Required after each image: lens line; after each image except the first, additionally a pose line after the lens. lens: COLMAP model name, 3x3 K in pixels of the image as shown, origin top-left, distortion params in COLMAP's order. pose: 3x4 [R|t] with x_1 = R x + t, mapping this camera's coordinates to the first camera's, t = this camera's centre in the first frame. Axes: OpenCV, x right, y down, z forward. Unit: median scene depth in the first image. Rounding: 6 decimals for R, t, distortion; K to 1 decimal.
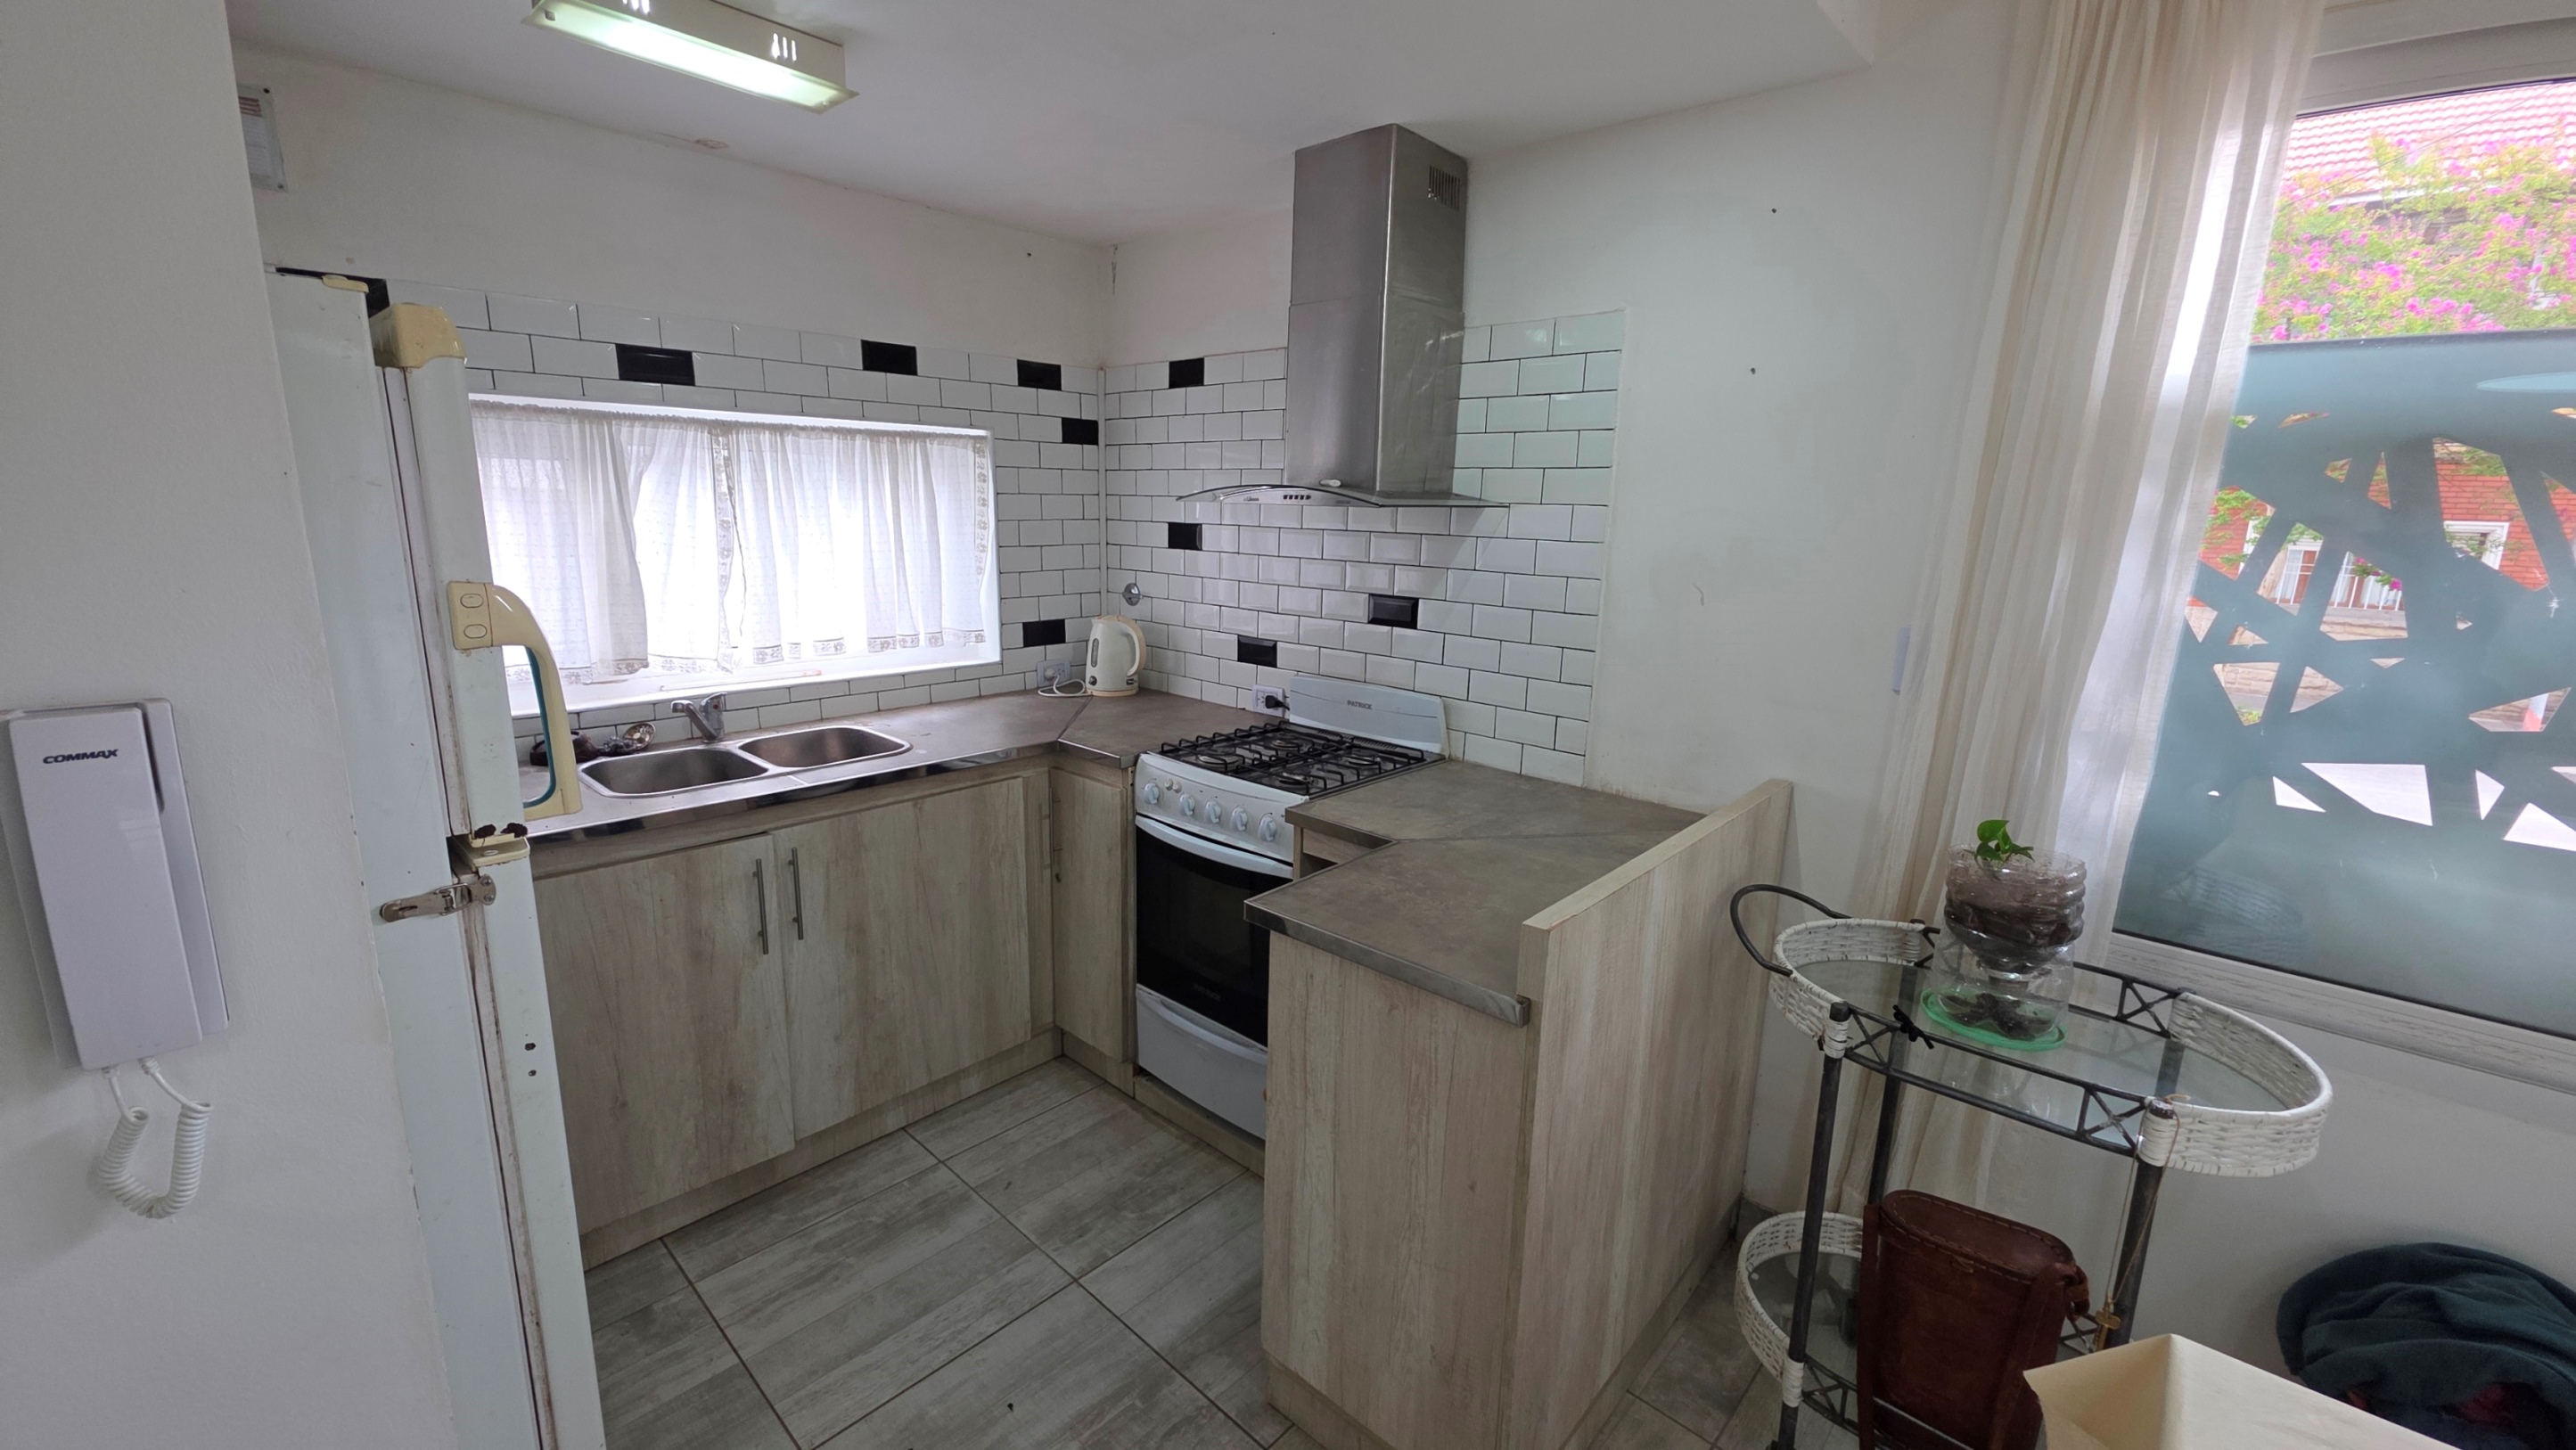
lens RADIAL K [[1023.3, 0, 1287.4], [0, 1023.3, 711.0], [0, 0, 1]] dist [0.015799, -0.009922]
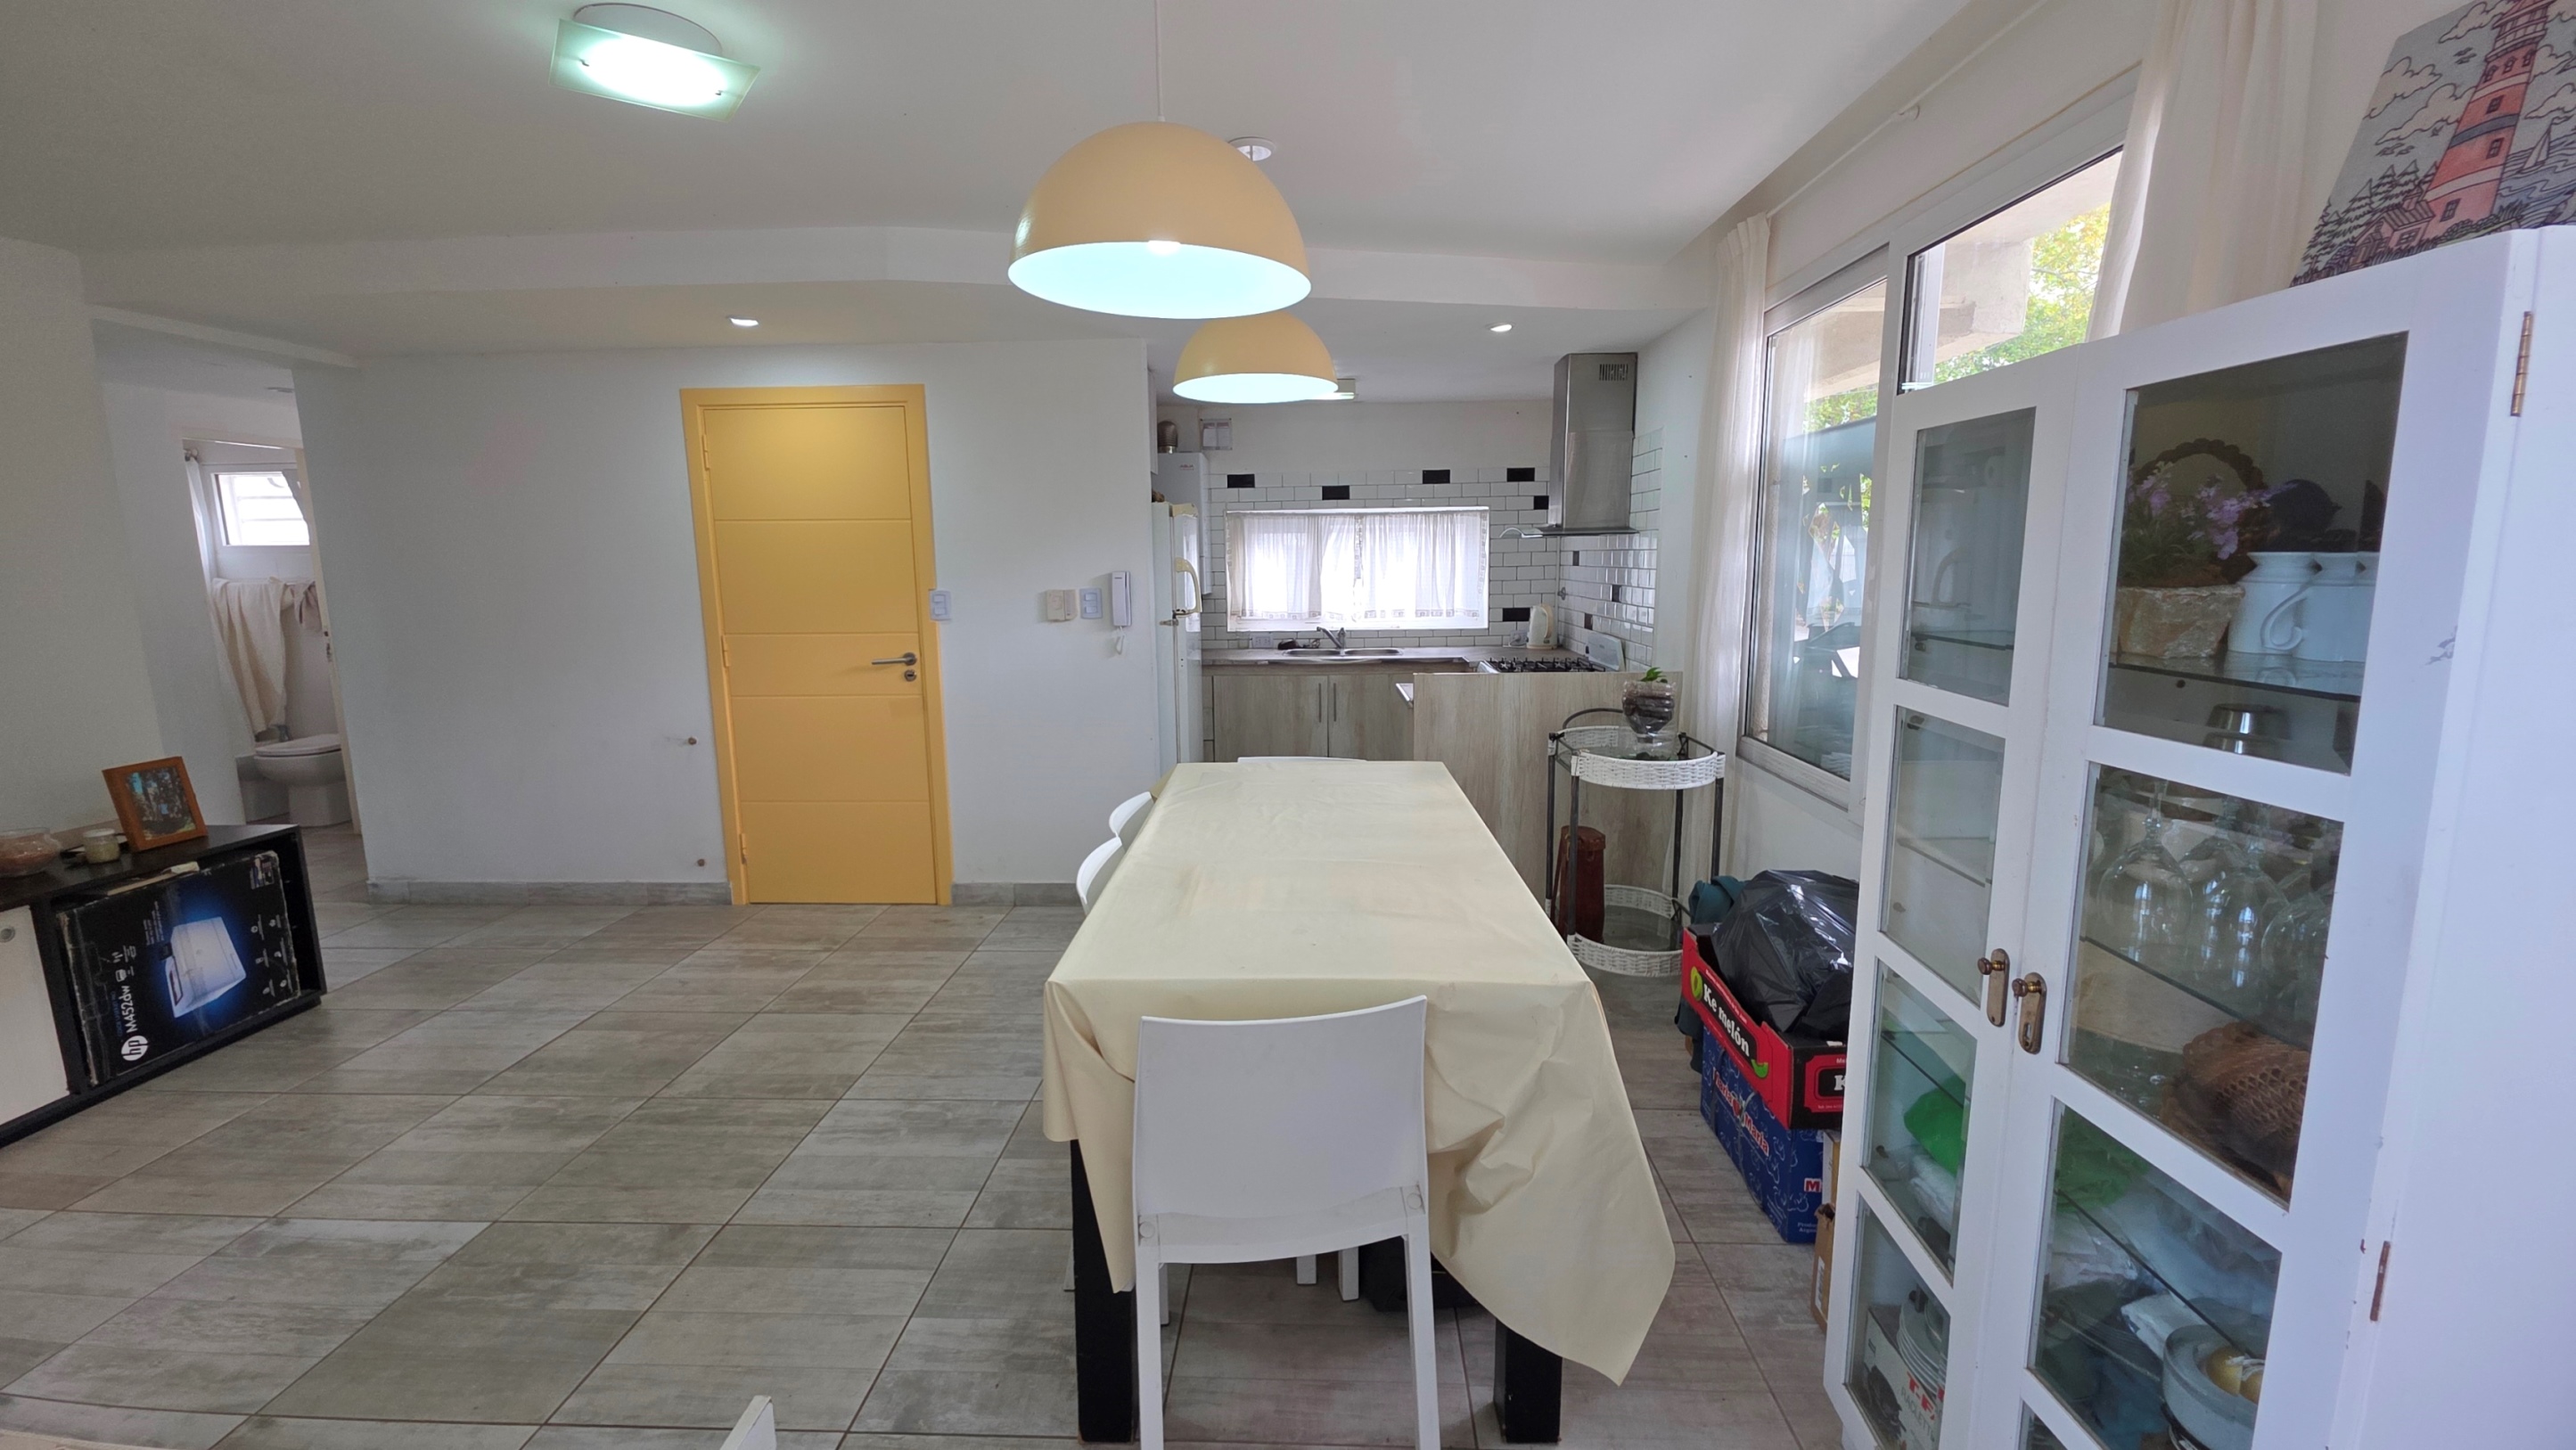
lens RADIAL K [[1023.3, 0, 1287.4], [0, 1023.3, 711.0], [0, 0, 1]] dist [0.015799, -0.009922]
pose [[0.649107, 0.083997, -0.756046, 1.136061], [-0.127031, 0.991898, 0.001138, 0.182383], [0.750016, 0.095303, 0.654518, -0.602507]]
